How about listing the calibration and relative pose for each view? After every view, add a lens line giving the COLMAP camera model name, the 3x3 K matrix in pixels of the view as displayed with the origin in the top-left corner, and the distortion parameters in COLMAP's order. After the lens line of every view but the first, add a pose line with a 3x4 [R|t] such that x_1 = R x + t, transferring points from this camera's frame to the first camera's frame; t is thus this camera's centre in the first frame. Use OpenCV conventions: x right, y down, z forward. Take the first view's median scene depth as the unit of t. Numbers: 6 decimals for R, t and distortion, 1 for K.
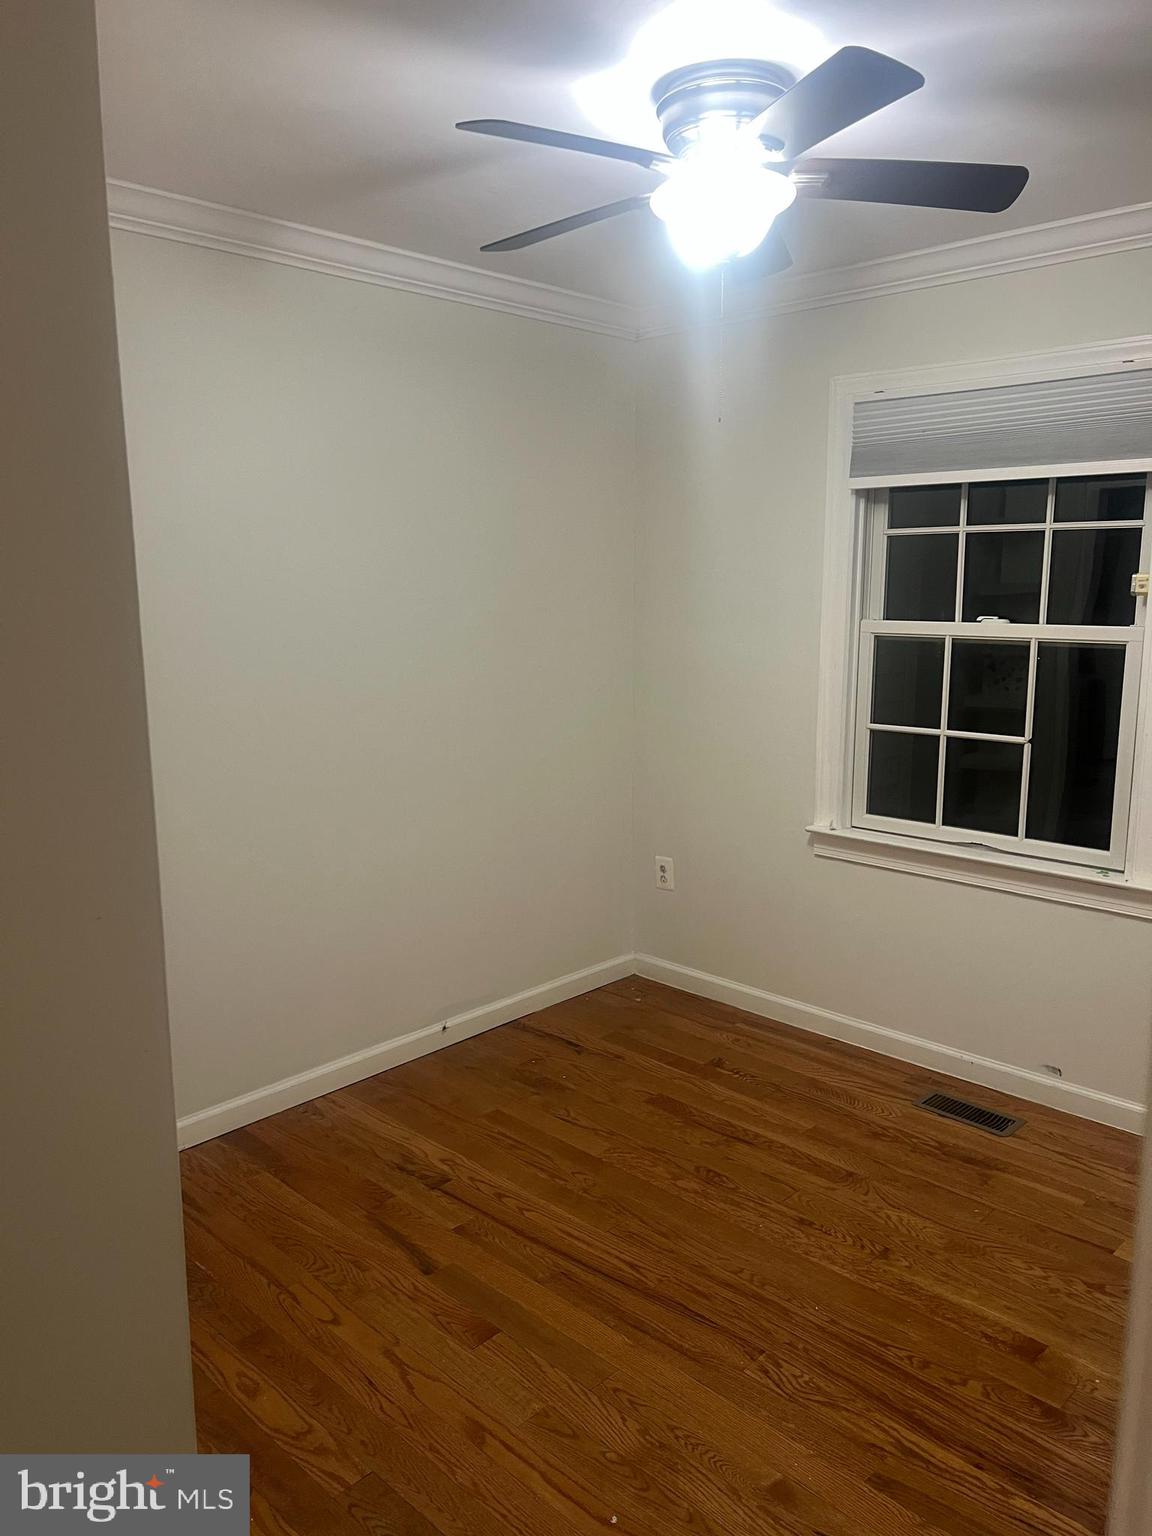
lens RADIAL K [[1146.7, 0, 576.0], [0, 1146.7, 768.0], [0, 0, 1]] dist [0.055602, -0.067701]
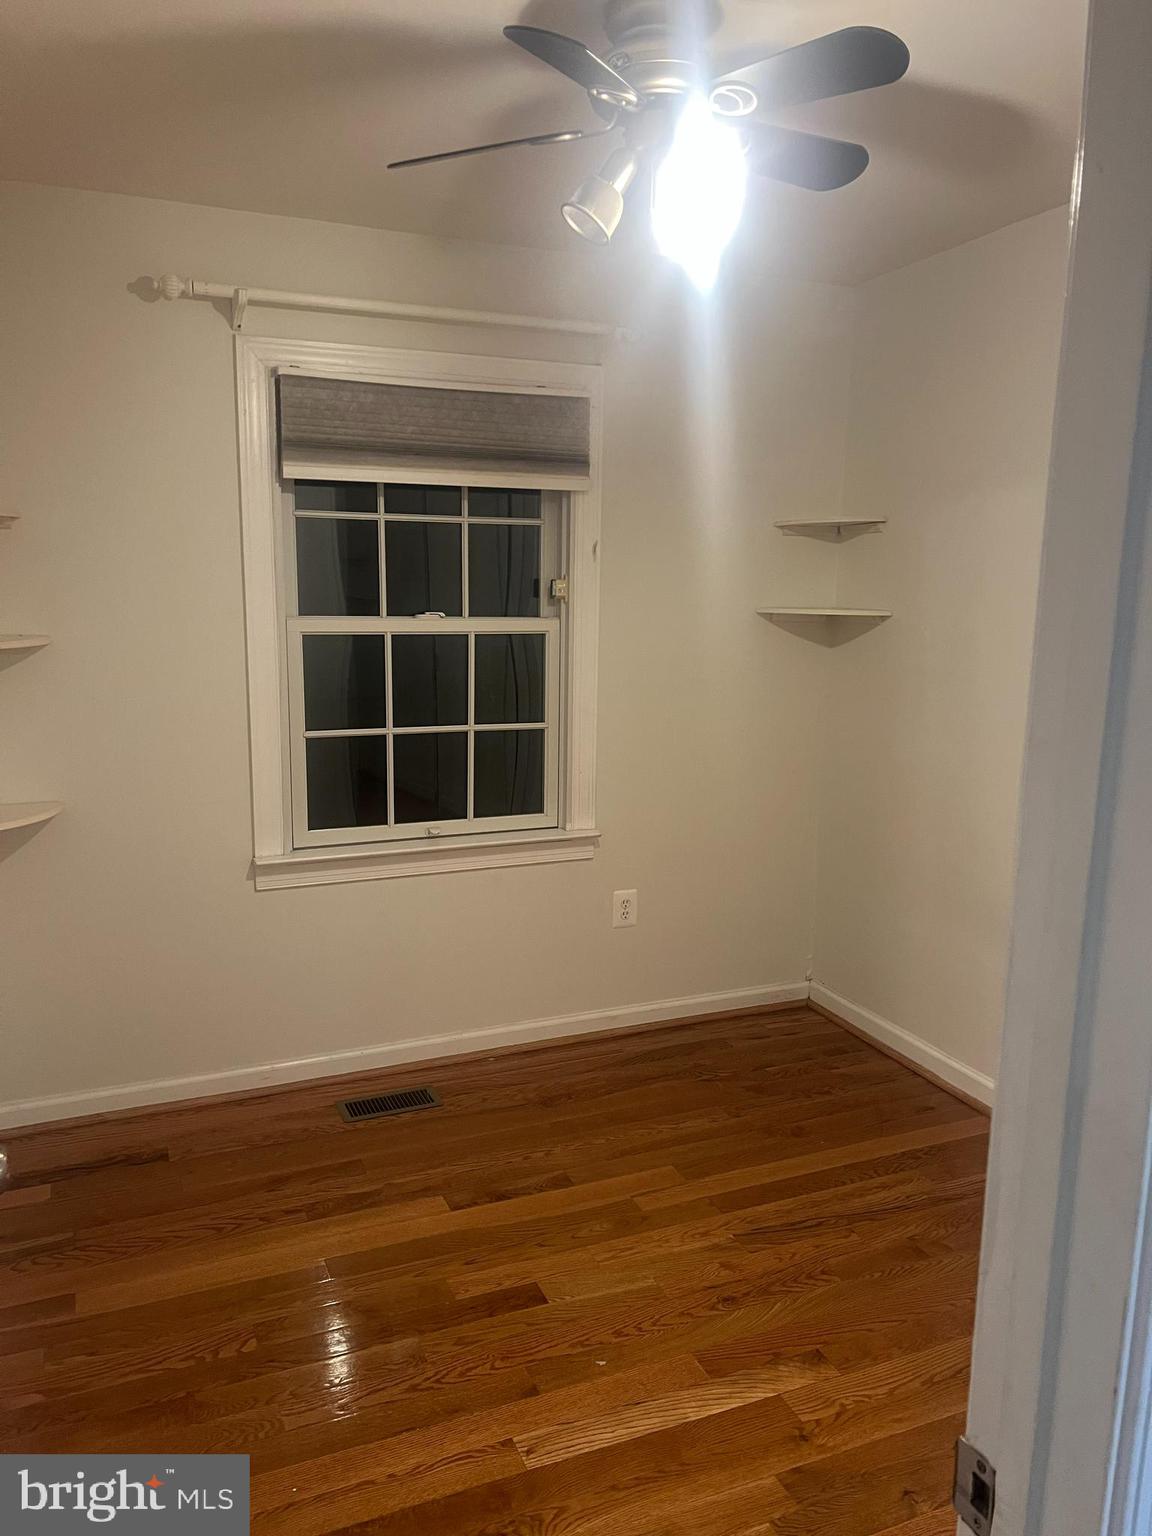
lens RADIAL K [[1146.7, 0, 576.0], [0, 1146.7, 768.0], [0, 0, 1]] dist [0.055602, -0.067701]
pose [[0.406128, -0.149784, 0.901457, -0.497942], [0.134875, 0.985496, 0.102984, -0.077891], [-0.903808, 0.079759, 0.420440, 0.439991]]
